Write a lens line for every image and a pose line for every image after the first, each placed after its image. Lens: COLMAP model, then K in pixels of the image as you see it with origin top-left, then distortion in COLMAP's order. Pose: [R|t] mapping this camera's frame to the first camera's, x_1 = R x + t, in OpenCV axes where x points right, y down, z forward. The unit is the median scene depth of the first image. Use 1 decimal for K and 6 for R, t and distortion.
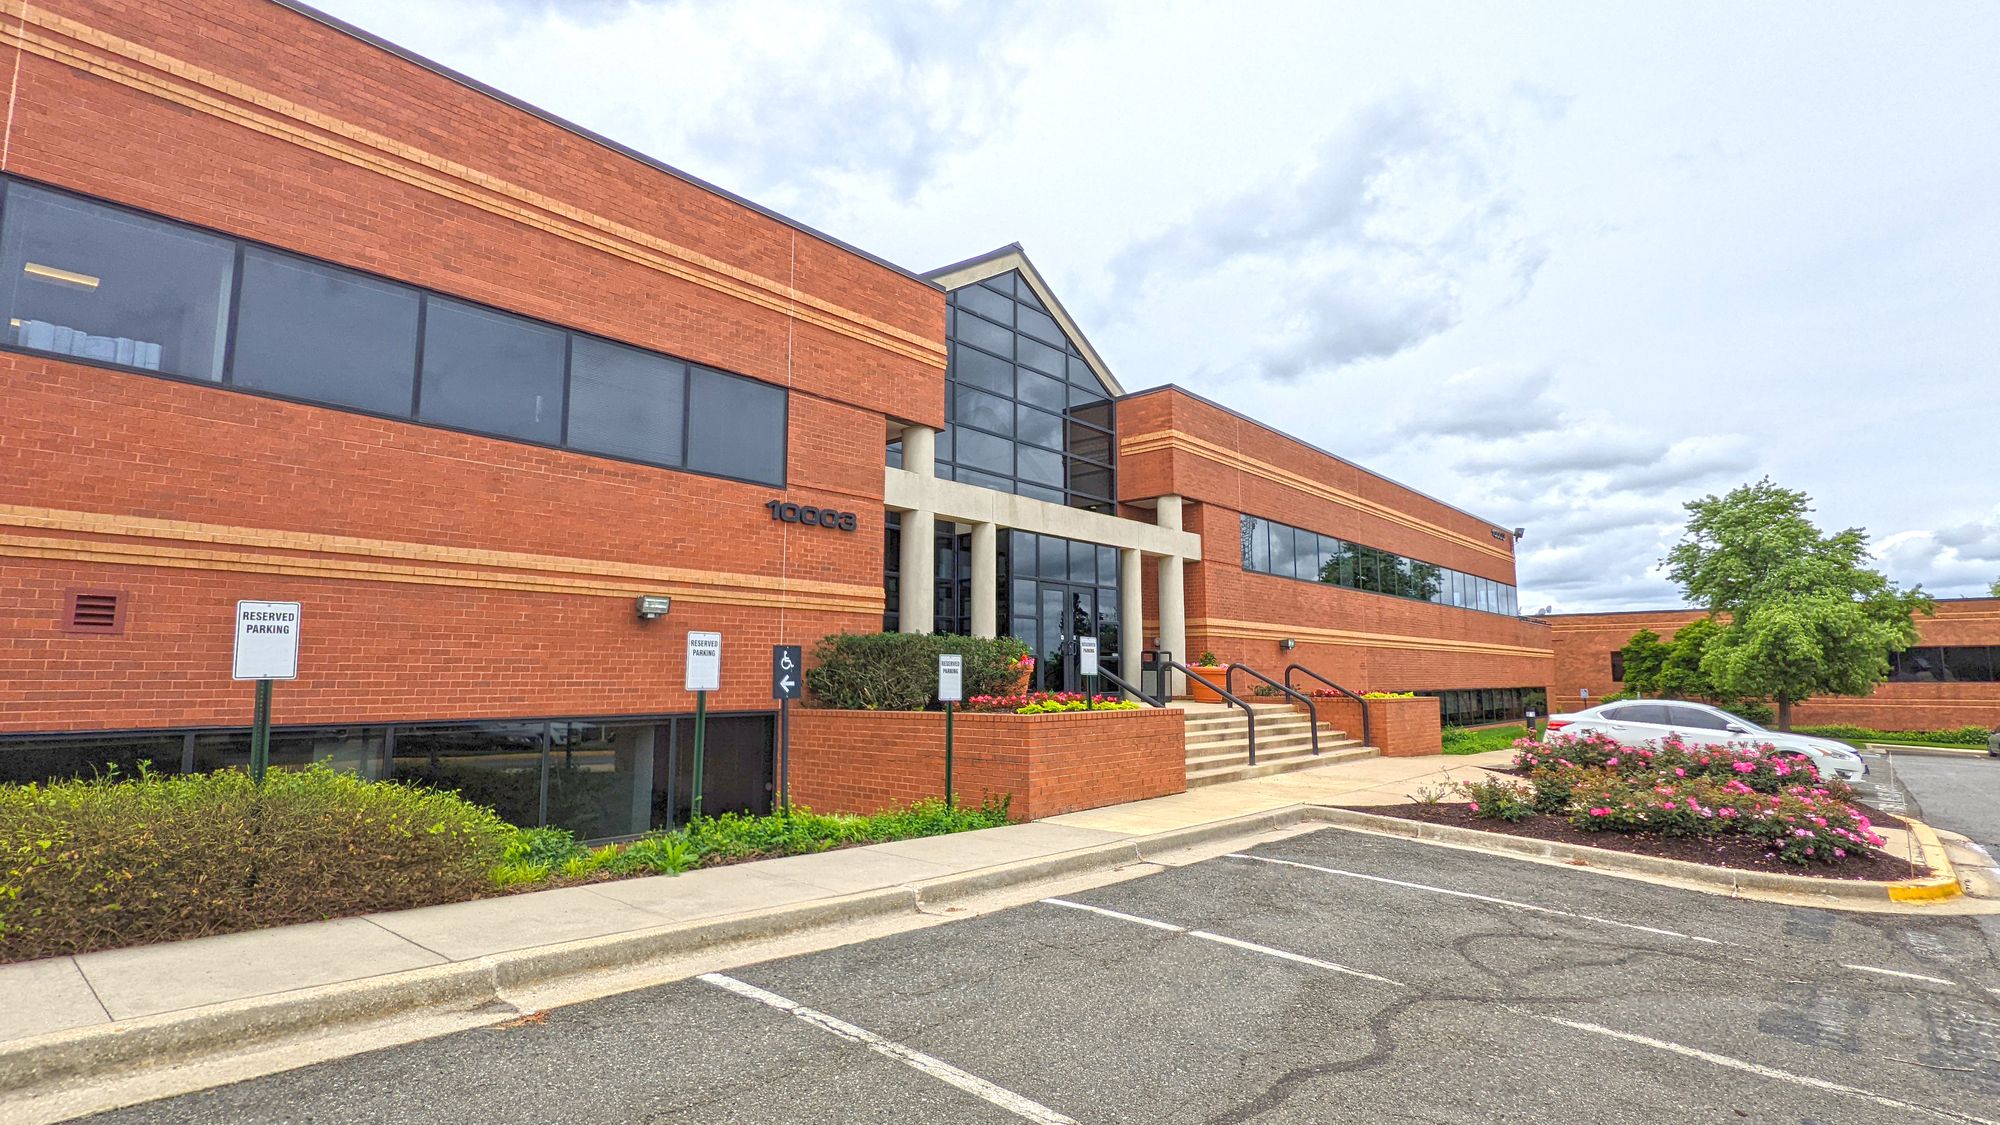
lens RADIAL K [[959.4, 0, 1000.0], [0, 959.4, 562.5], [0, 0, 1]] dist [-0.000026, -0.000055]
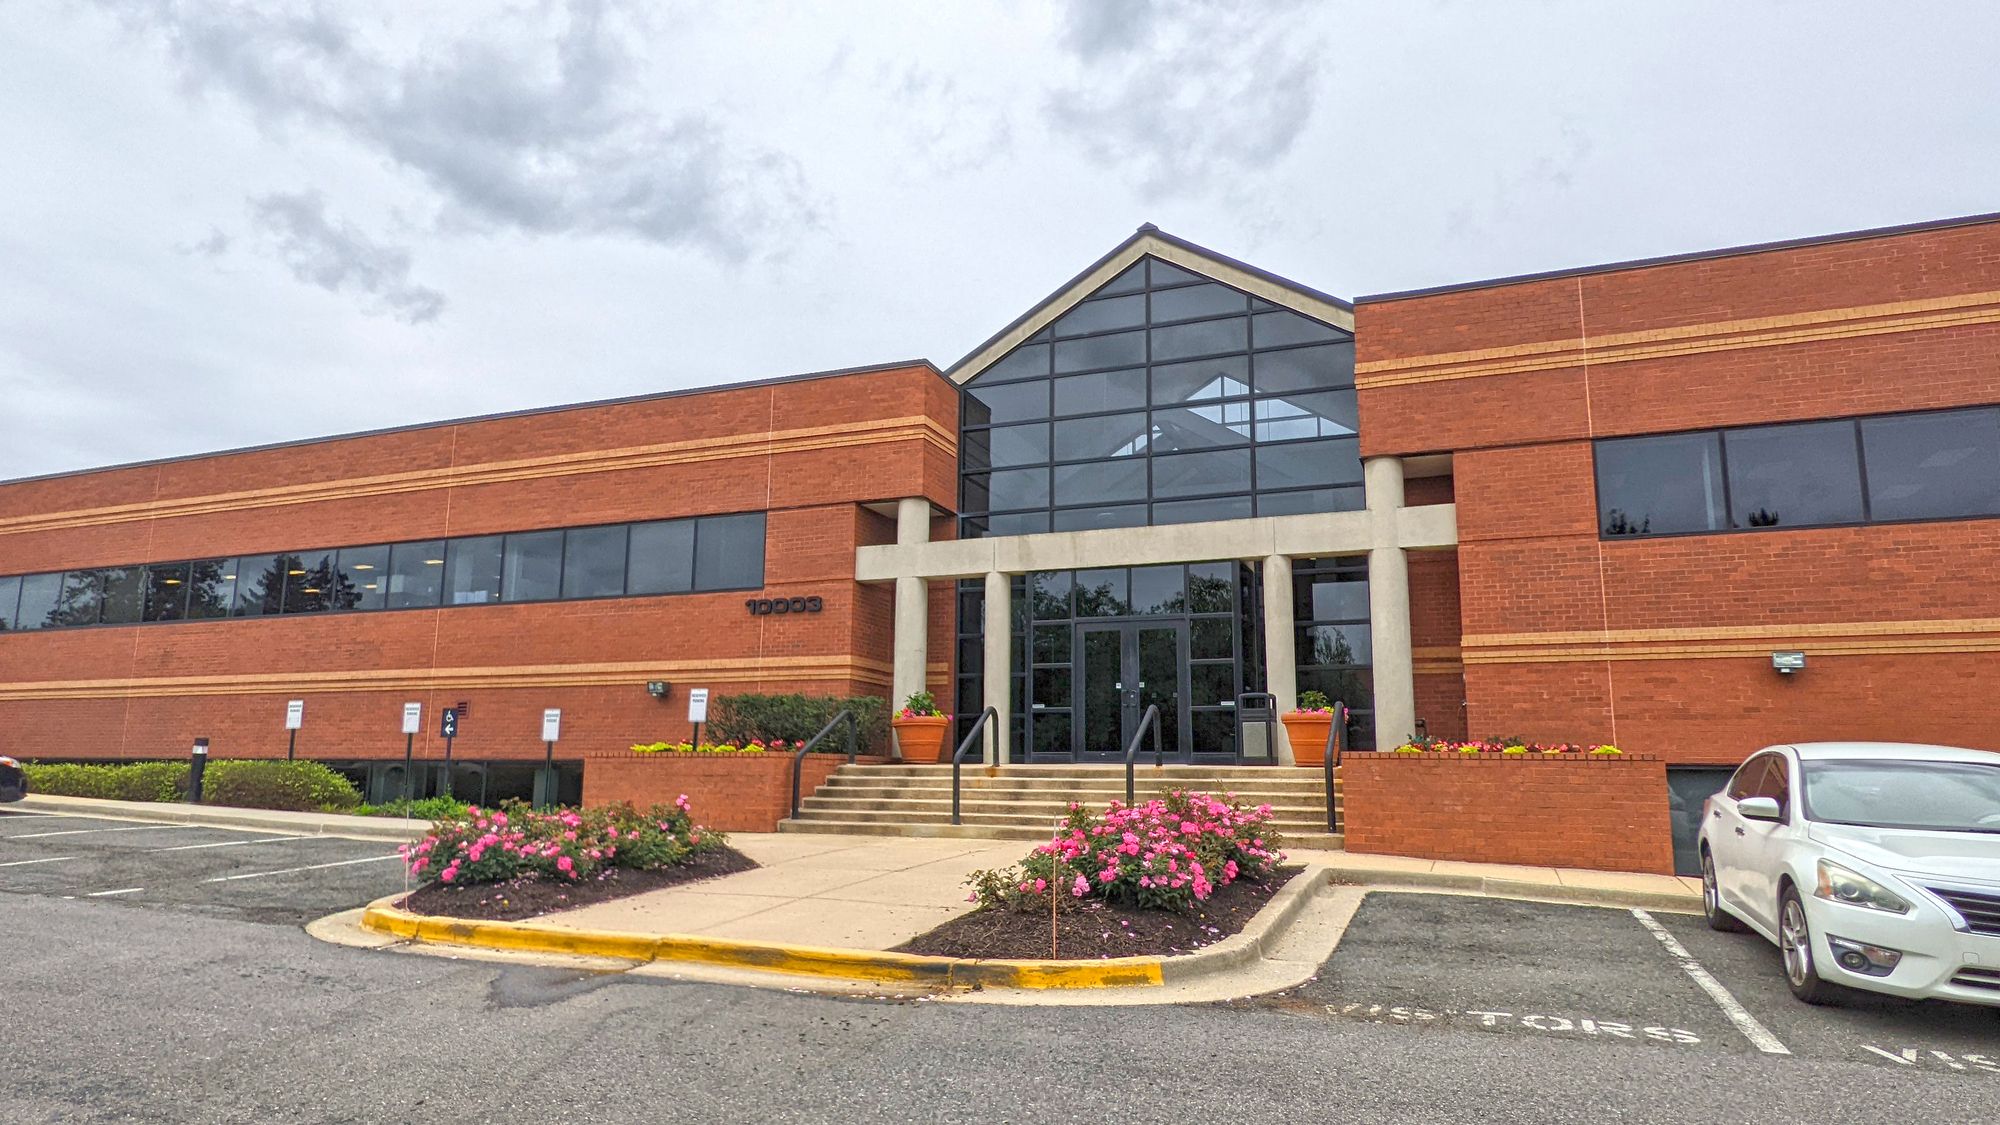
lens RADIAL K [[1243.7, 0, 1000.0], [0, 1243.7, 562.5], [0, 0, 1]] dist [0.005120, 0.000376]
pose [[0.315268, -0.162774, -0.934939, 1.444882], [0.102486, 0.985259, -0.136976, 0.150152], [0.943453, -0.052634, 0.327302, 0.754395]]
